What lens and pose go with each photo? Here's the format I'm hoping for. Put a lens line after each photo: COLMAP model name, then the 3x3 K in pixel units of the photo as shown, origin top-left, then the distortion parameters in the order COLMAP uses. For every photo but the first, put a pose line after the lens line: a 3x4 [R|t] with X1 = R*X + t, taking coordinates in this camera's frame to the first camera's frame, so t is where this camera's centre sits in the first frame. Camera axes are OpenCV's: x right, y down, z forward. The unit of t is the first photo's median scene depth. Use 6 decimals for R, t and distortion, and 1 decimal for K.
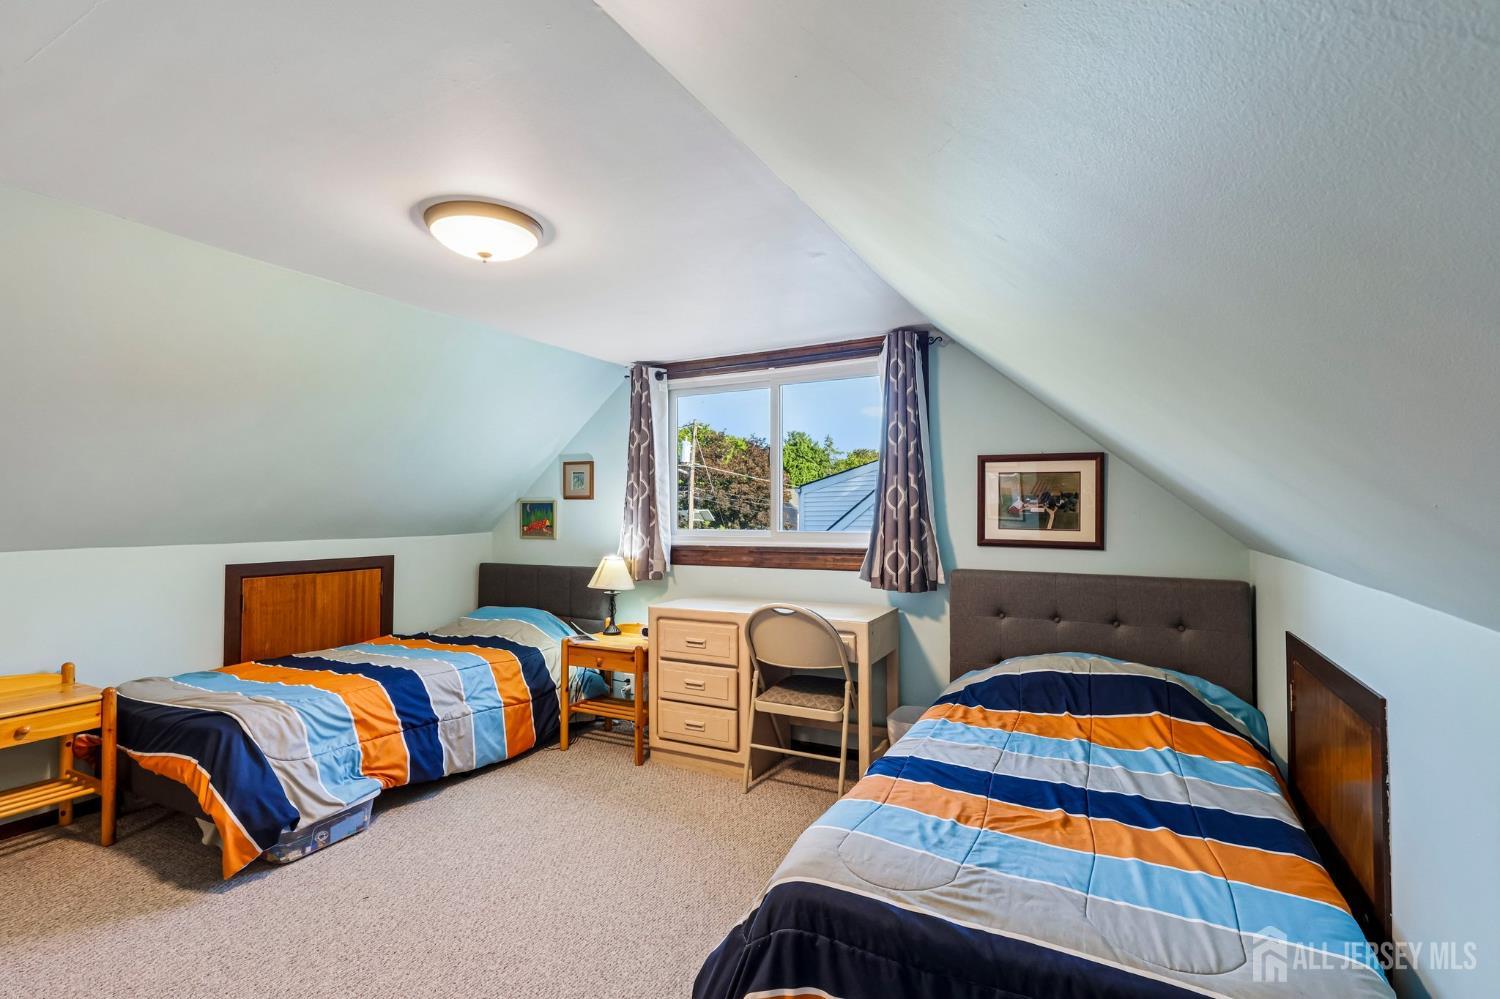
lens RADIAL K [[698.8, 0, 742.0], [0, 698.8, 495.9], [0, 0, 1]] dist [0.001744, 0.001610]
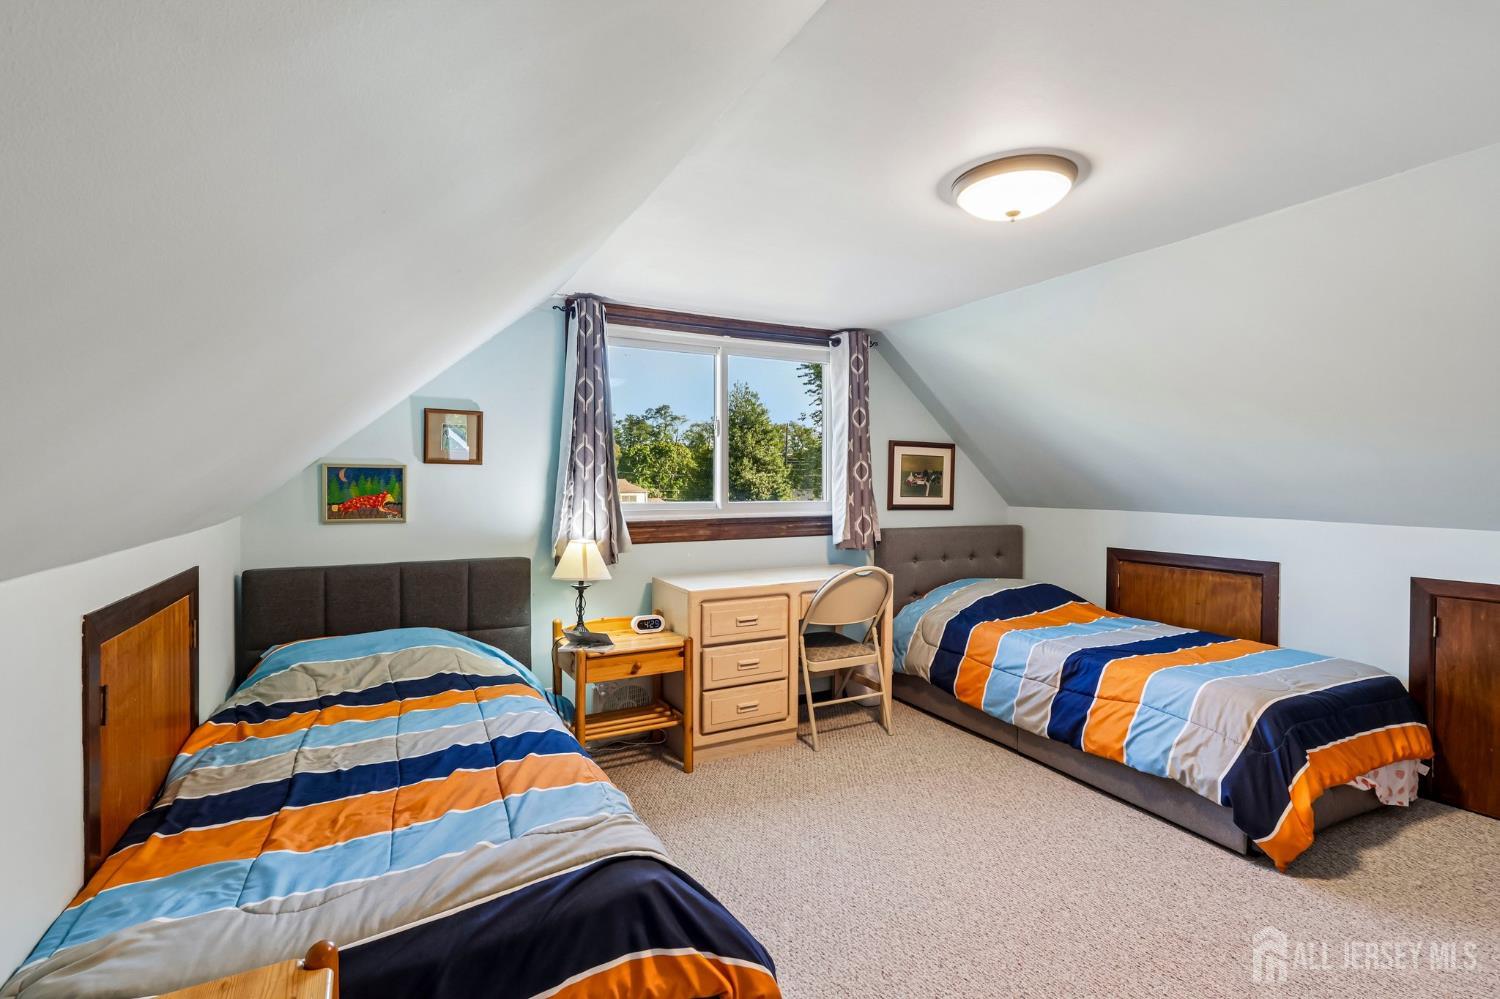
lens RADIAL K [[698.8, 0, 746.8], [0, 698.8, 497.9], [0, 0, 1]] dist [0.001744, 0.001610]
pose [[0.556972, -0.014891, 0.830398, -0.853909], [-0.024008, 0.999133, 0.034020, 0.010634], [-0.830184, -0.038884, 0.556131, 0.477915]]
